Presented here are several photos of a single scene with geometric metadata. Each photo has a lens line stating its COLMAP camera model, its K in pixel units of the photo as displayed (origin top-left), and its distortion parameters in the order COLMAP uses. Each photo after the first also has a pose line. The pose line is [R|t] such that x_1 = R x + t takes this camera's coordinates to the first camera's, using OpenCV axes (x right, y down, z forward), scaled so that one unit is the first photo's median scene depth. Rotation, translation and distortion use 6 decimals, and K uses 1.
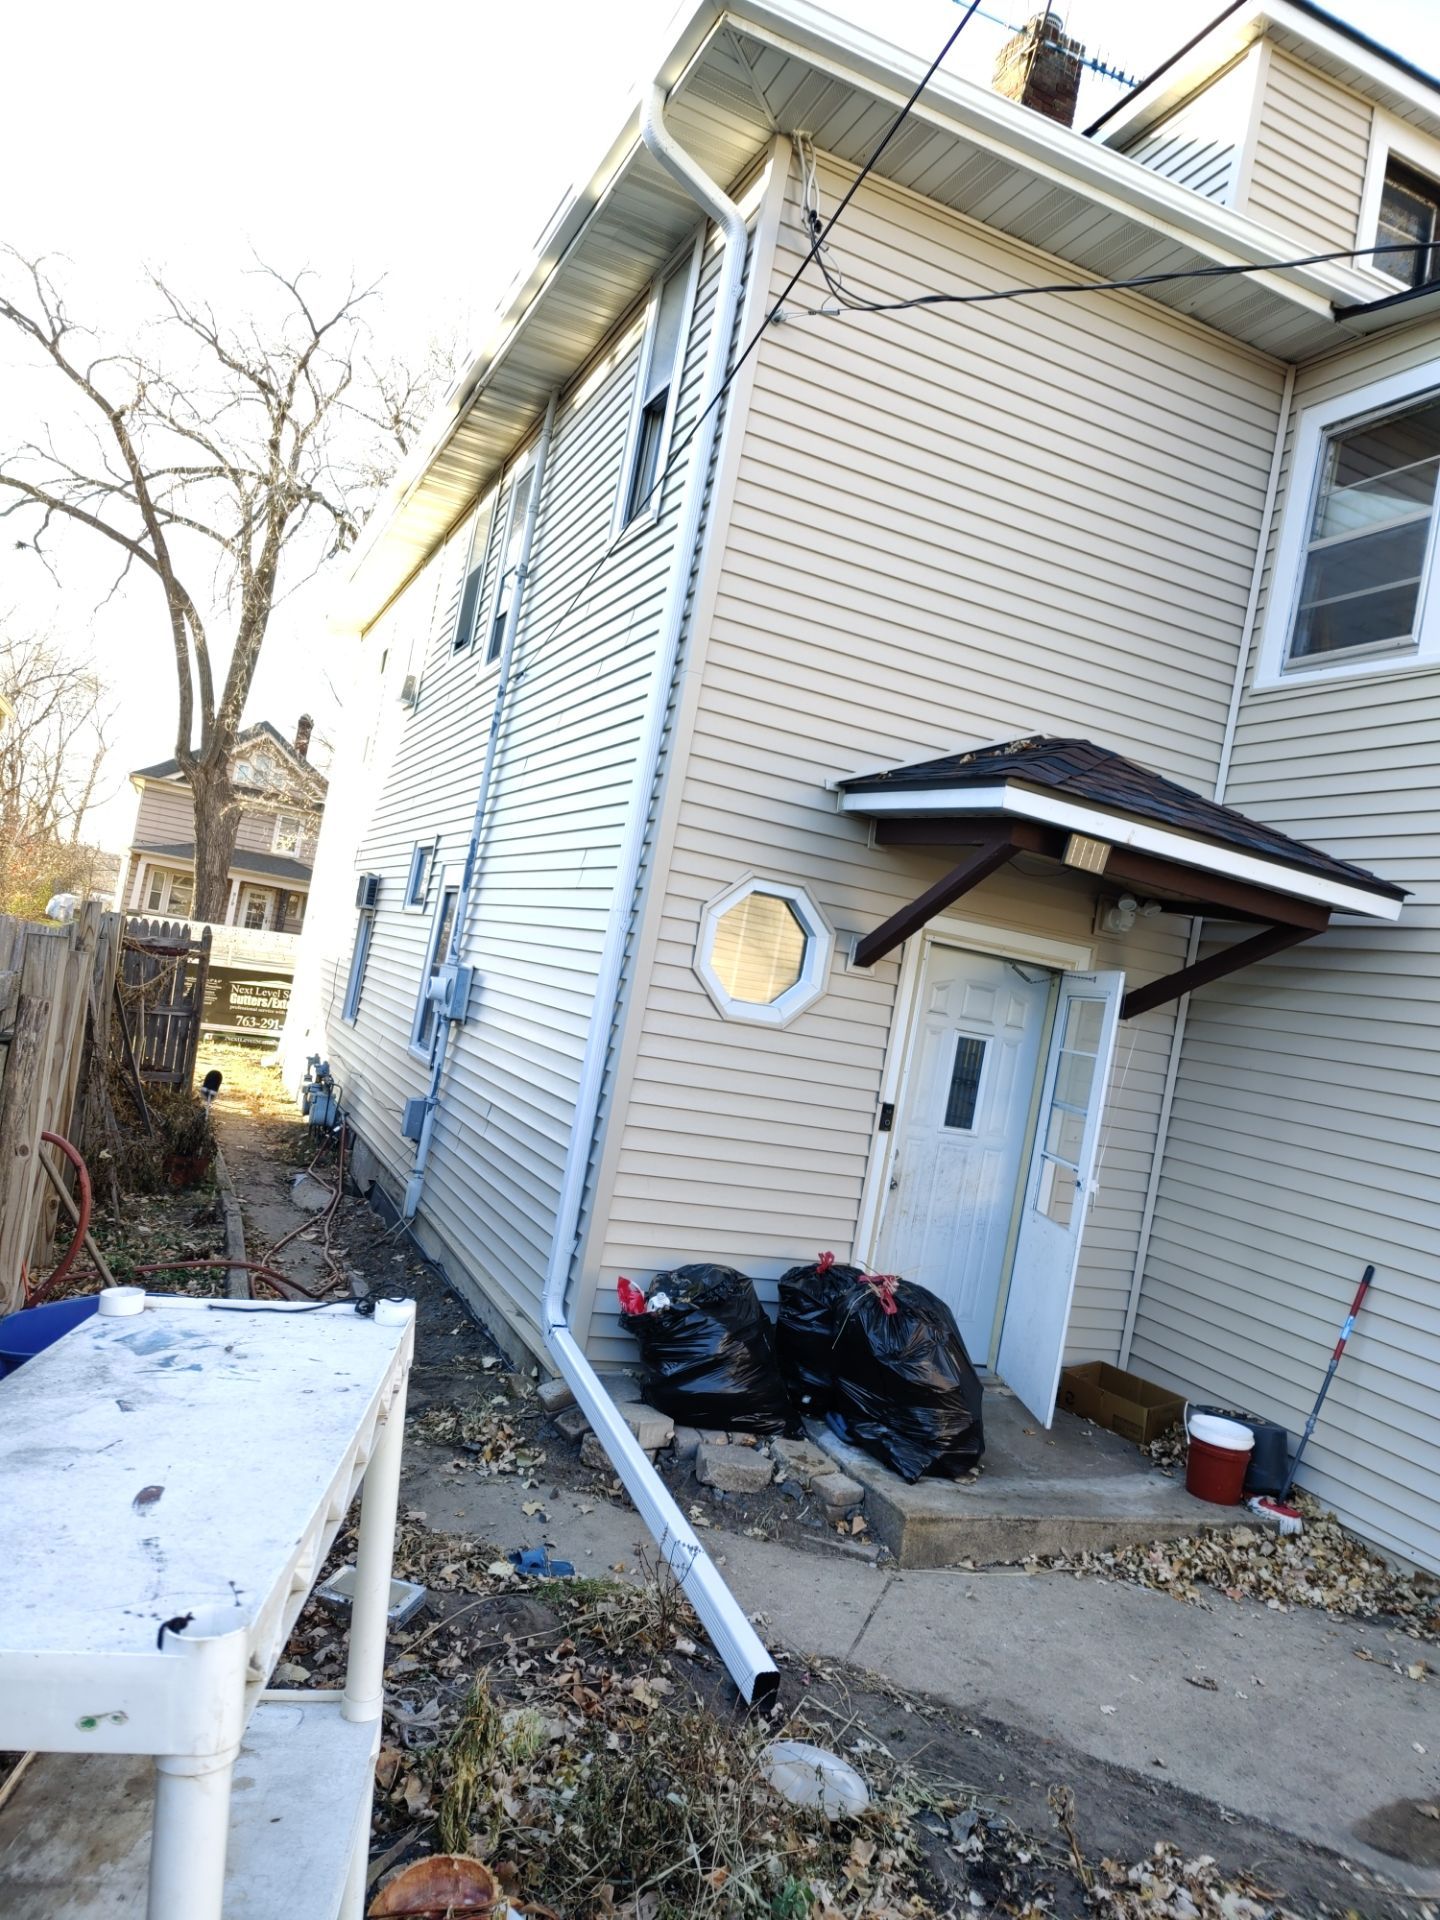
lens RADIAL K [[1318.6, 0, 720.0], [0, 1318.6, 960.0], [0, 0, 1]] dist [0.025090, -0.029297]
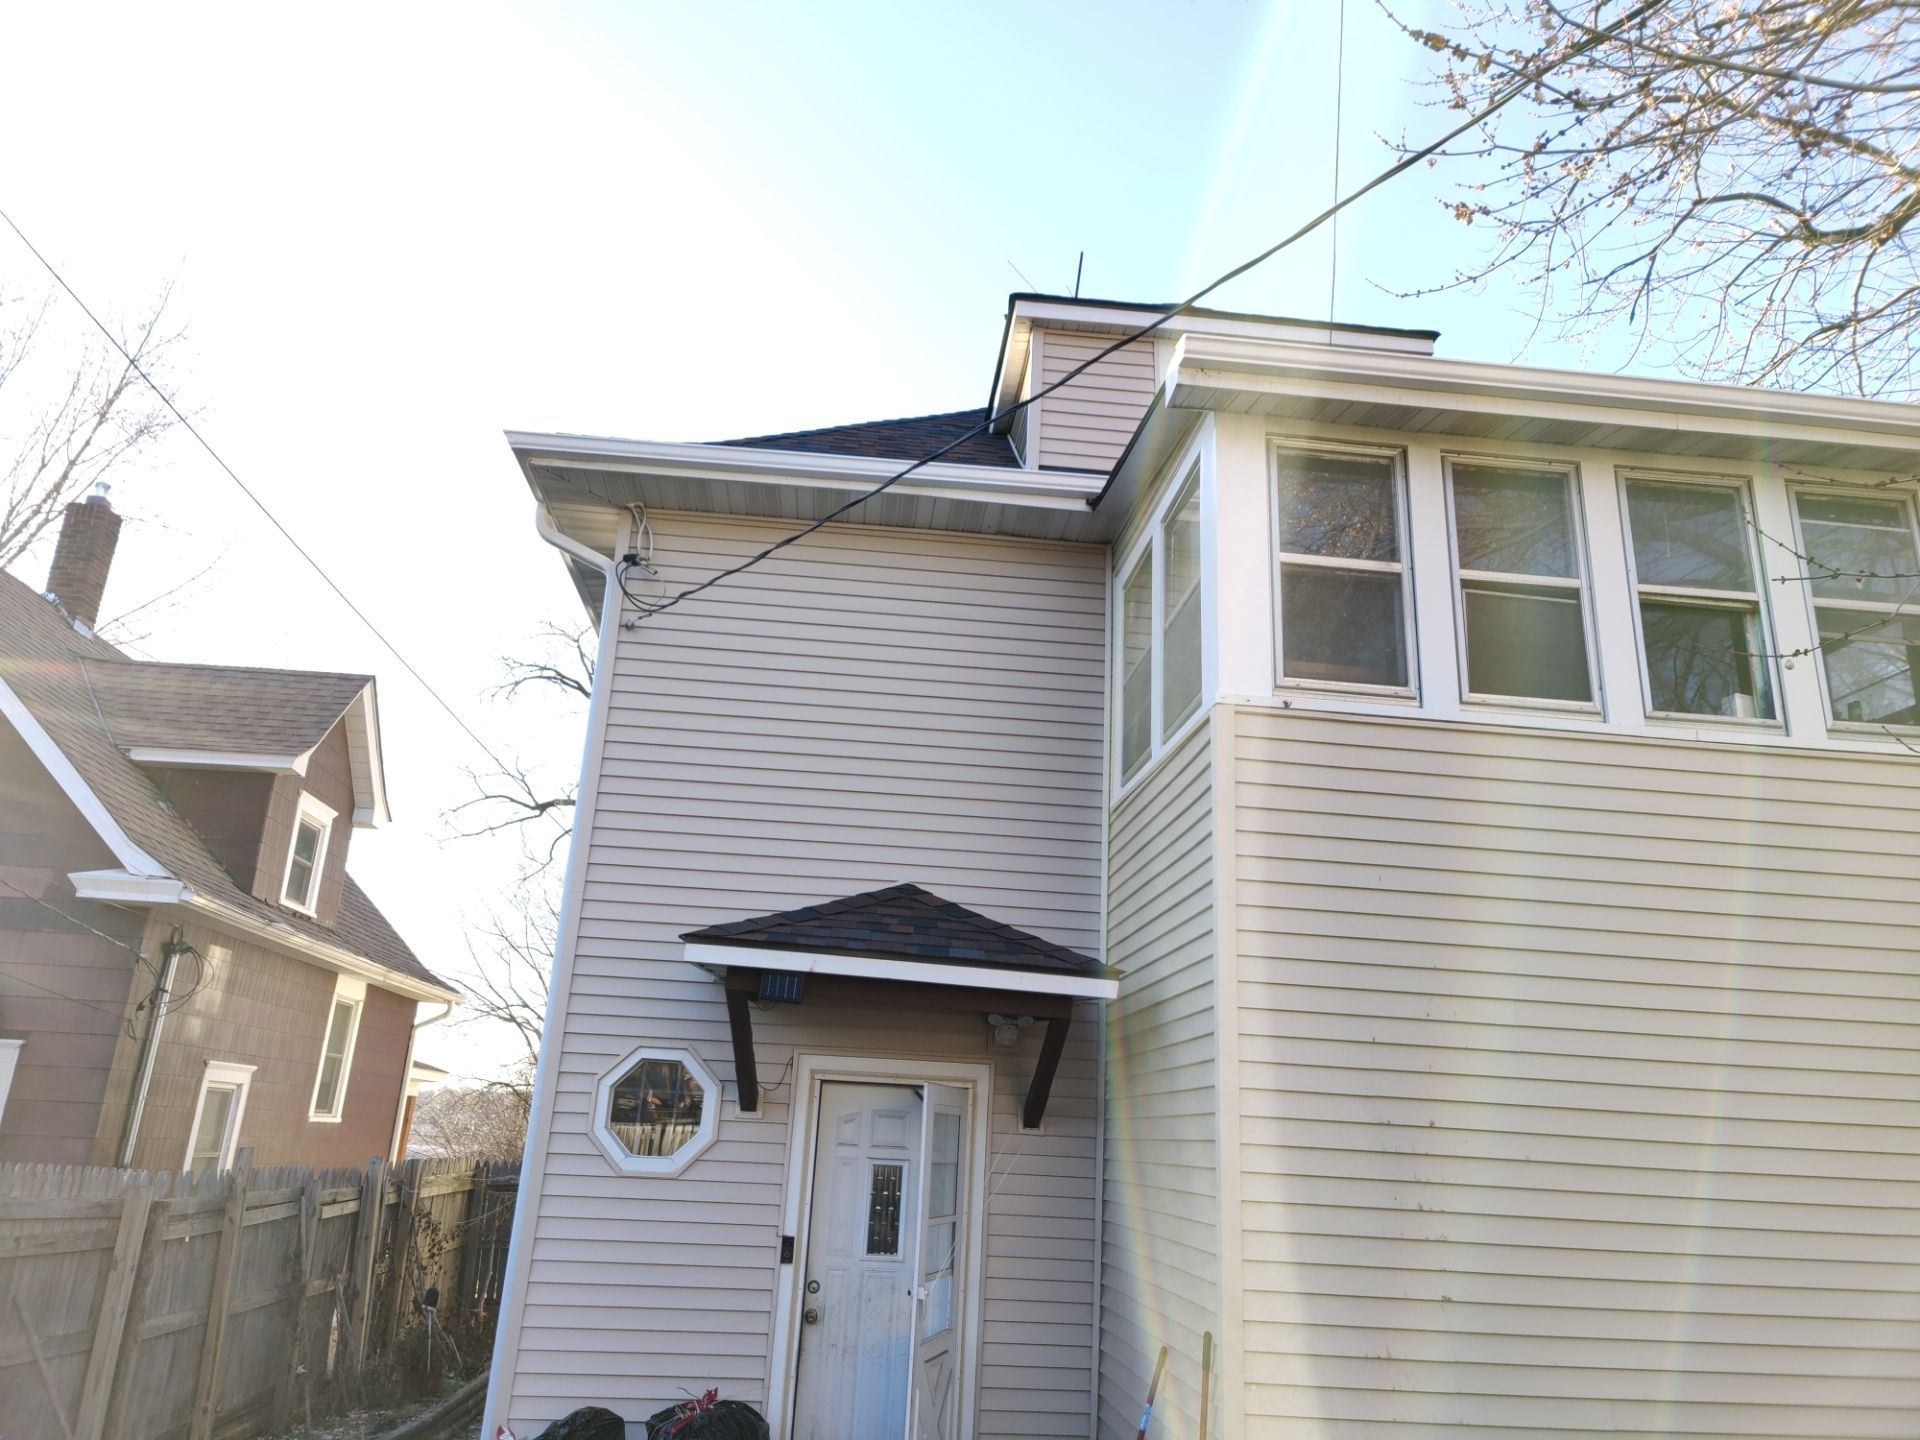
lens RADIAL K [[1304.0, 0, 954.2], [0, 1304.0, 710.5], [0, 0, 1]] dist [0.022238, -0.000088]
pose [[0.948911, -0.211563, -0.234113, 0.523065], [0.123169, 0.931420, -0.342472, 0.078332], [0.290512, 0.296140, 0.909892, -0.075759]]
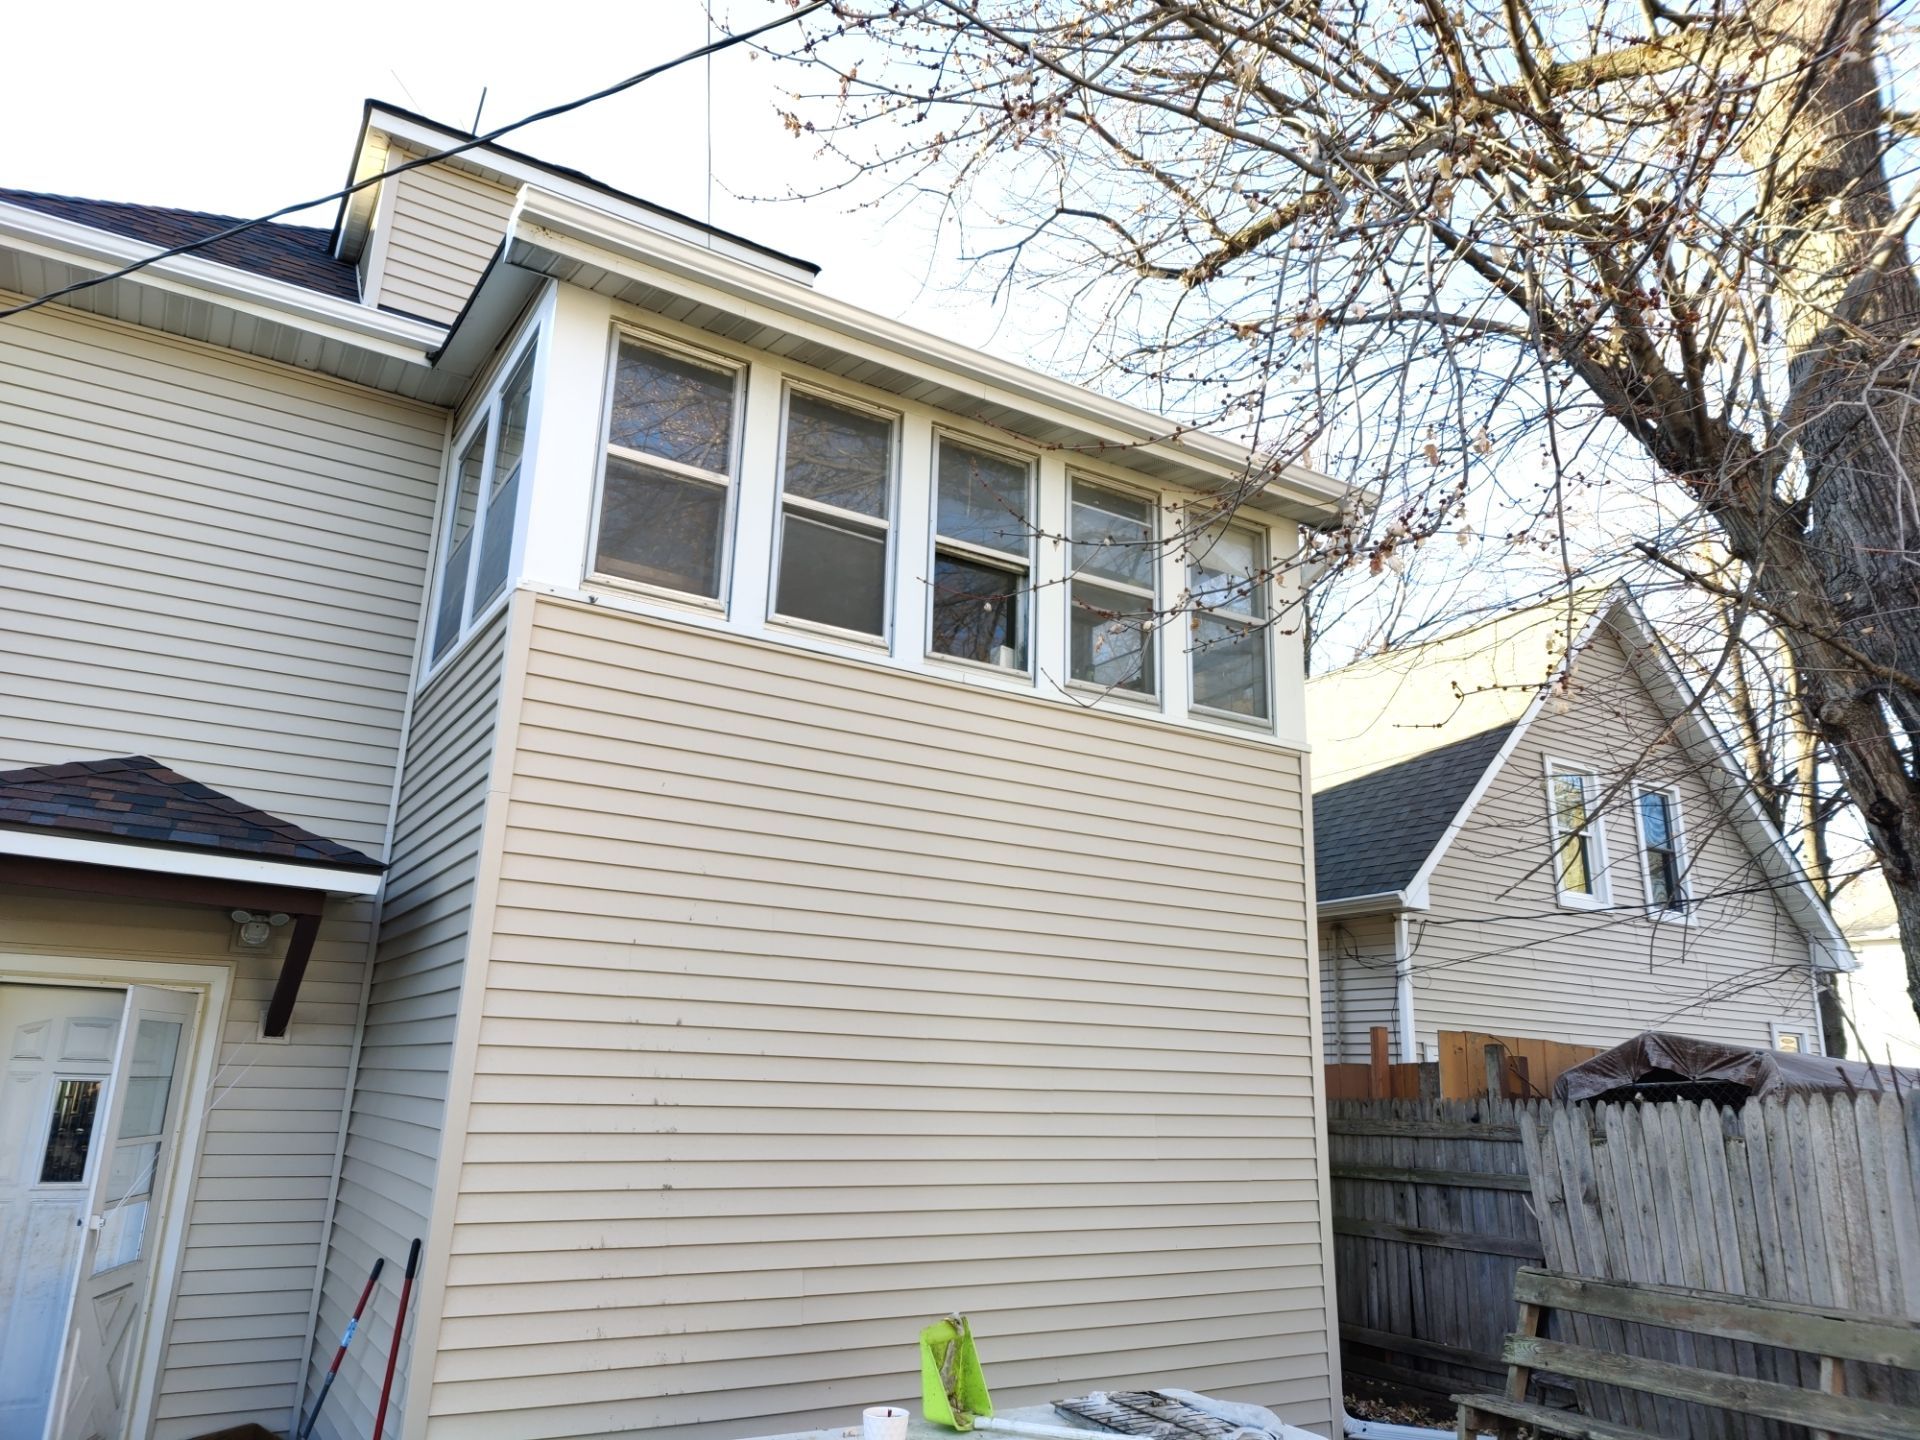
lens RADIAL K [[1306.9, 0, 954.8], [0, 1306.9, 724.3], [0, 0, 1]] dist [0.059366, -0.058151]
pose [[0.977537, -0.098050, 0.186570, 0.584630], [0.138355, 0.966298, -0.217085, 0.095376], [-0.158997, 0.238022, 0.958157, -0.053518]]
